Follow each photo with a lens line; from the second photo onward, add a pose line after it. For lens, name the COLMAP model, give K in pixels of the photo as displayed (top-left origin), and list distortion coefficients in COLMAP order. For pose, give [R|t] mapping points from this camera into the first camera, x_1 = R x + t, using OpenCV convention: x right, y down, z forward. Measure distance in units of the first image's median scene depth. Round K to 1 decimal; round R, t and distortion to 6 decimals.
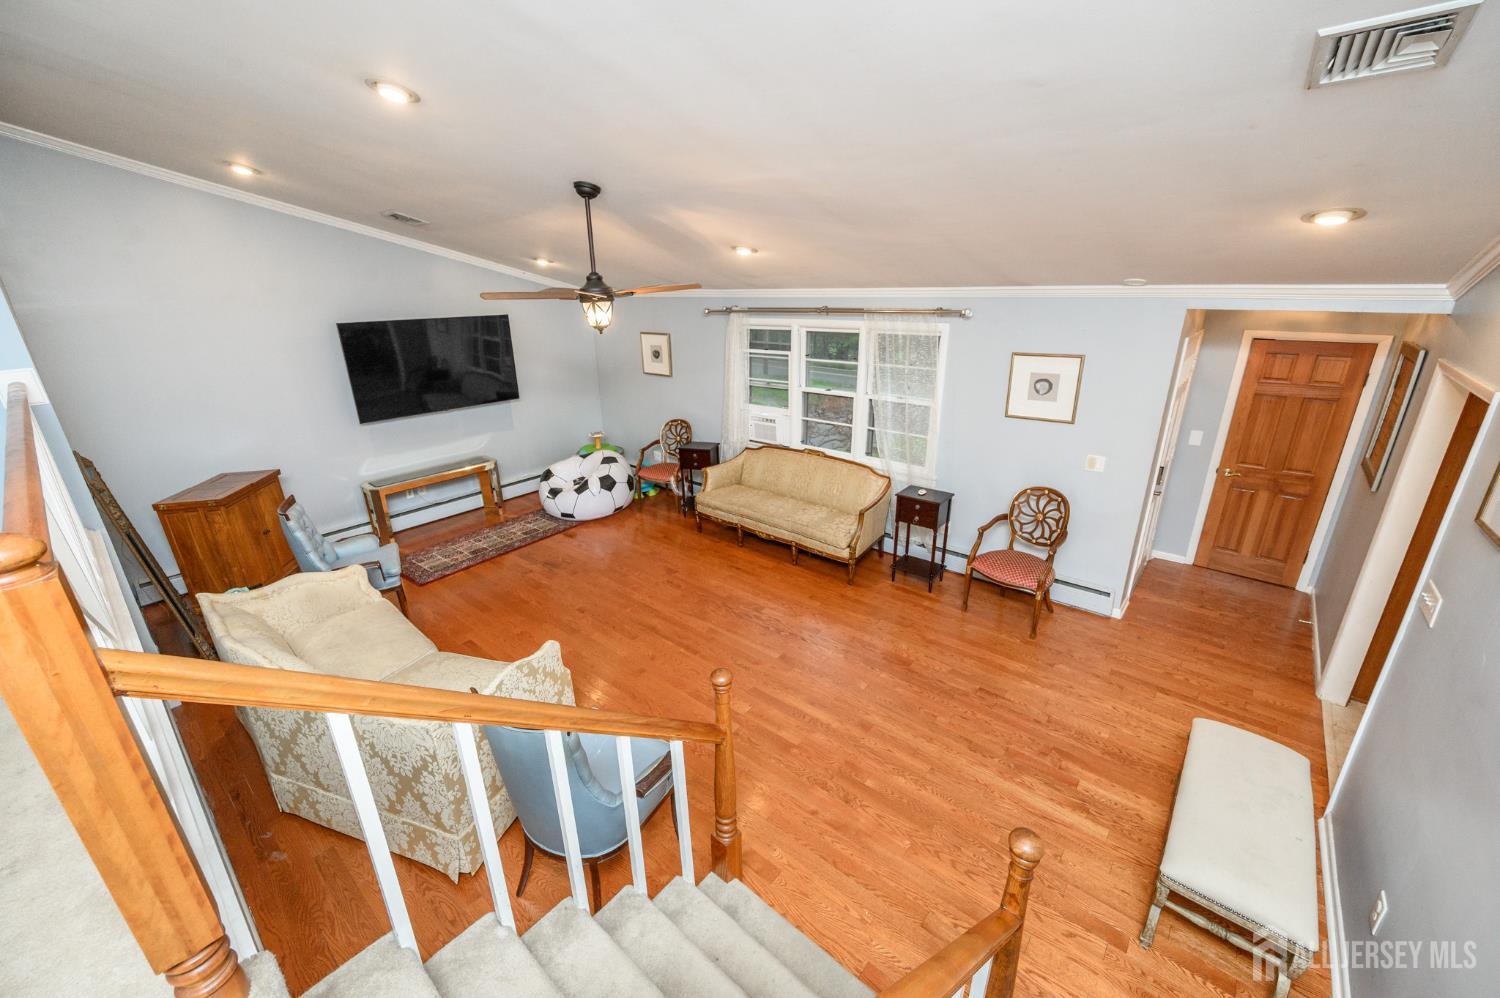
lens RADIAL K [[588.5, 0, 751.7], [0, 588.5, 495.4], [0, 0, 1]] dist [-0.001526, -0.000033]
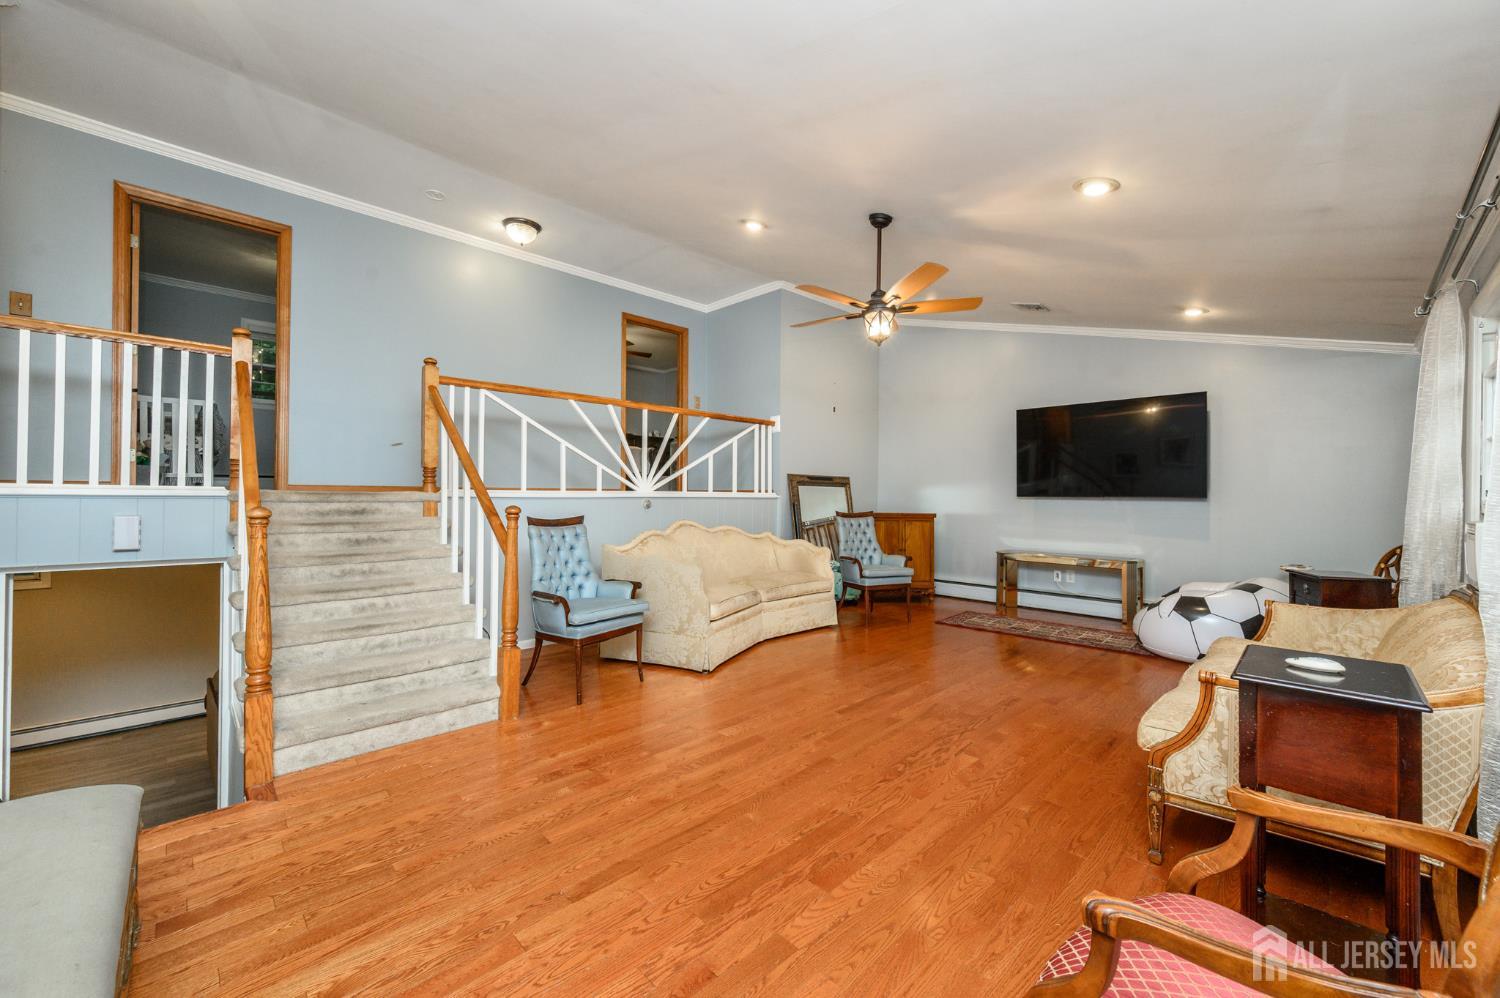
lens RADIAL K [[595.6, 0, 750.5], [0, 595.6, 494.7], [0, 0, 1]] dist [0.000315, 0.000330]
pose [[-0.093292, 0.012376, -0.995562, 0.546974], [-0.340407, 0.939268, 0.043575, -0.000938], [0.935639, 0.342962, -0.083413, 0.660572]]
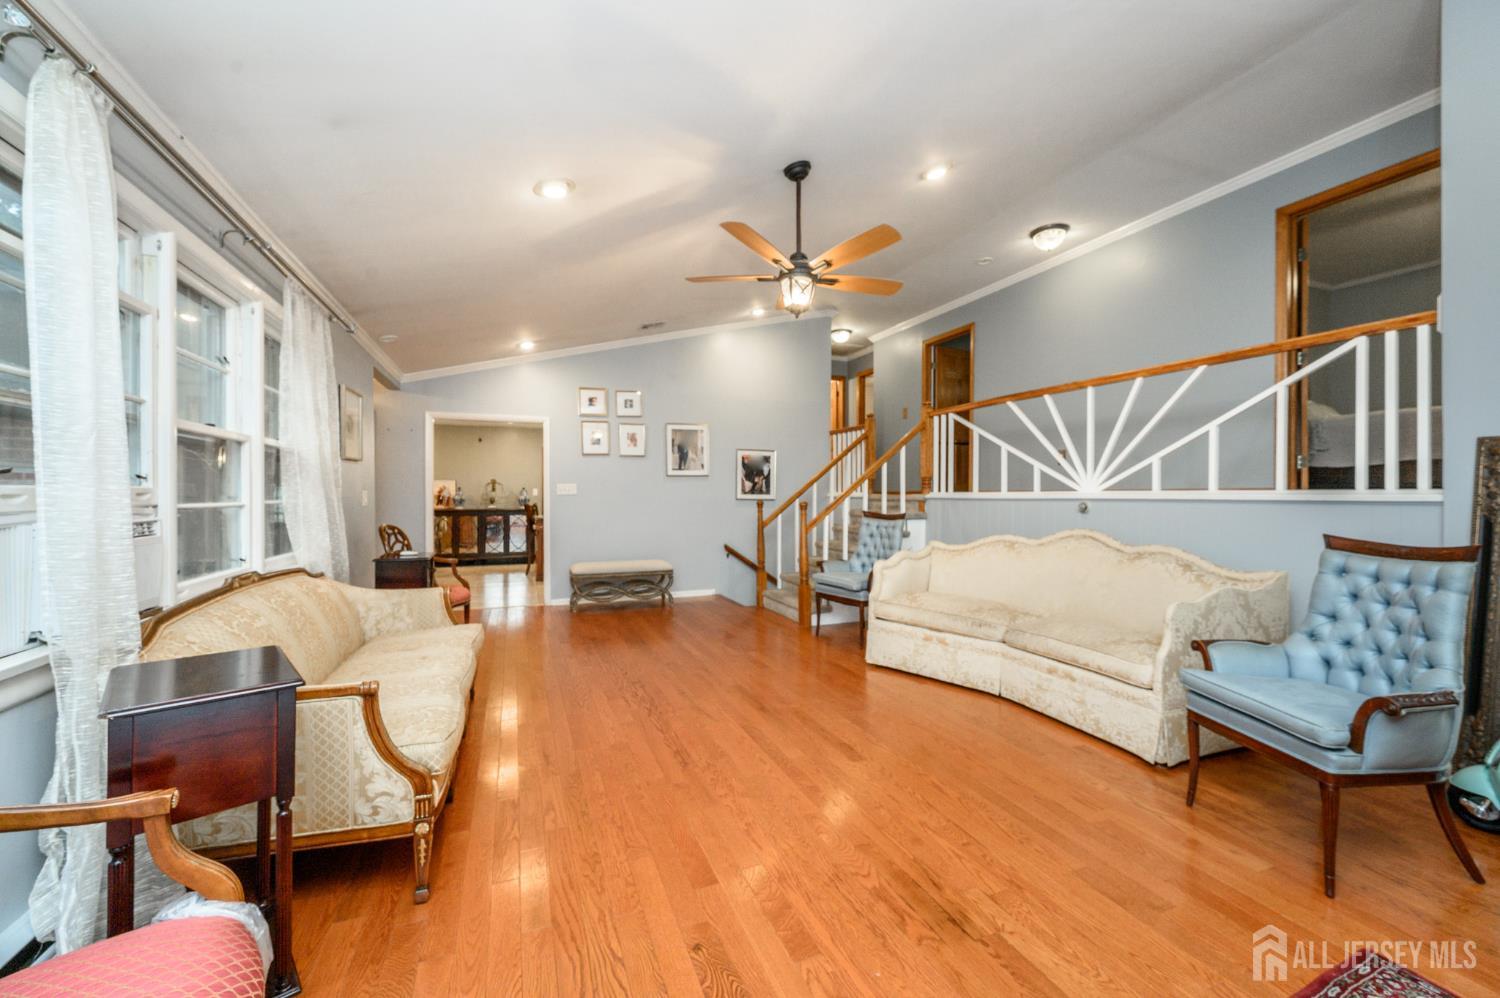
lens RADIAL K [[591.6, 0, 750.0], [0, 591.6, 499.0], [0, 0, 1]] dist [-0.003589, -0.000074]
pose [[-0.880860, 0.008233, 0.473306, -0.414546], [0.168453, 0.939852, 0.297157, -0.201714], [-0.442391, 0.341484, -0.829264, 1.264566]]
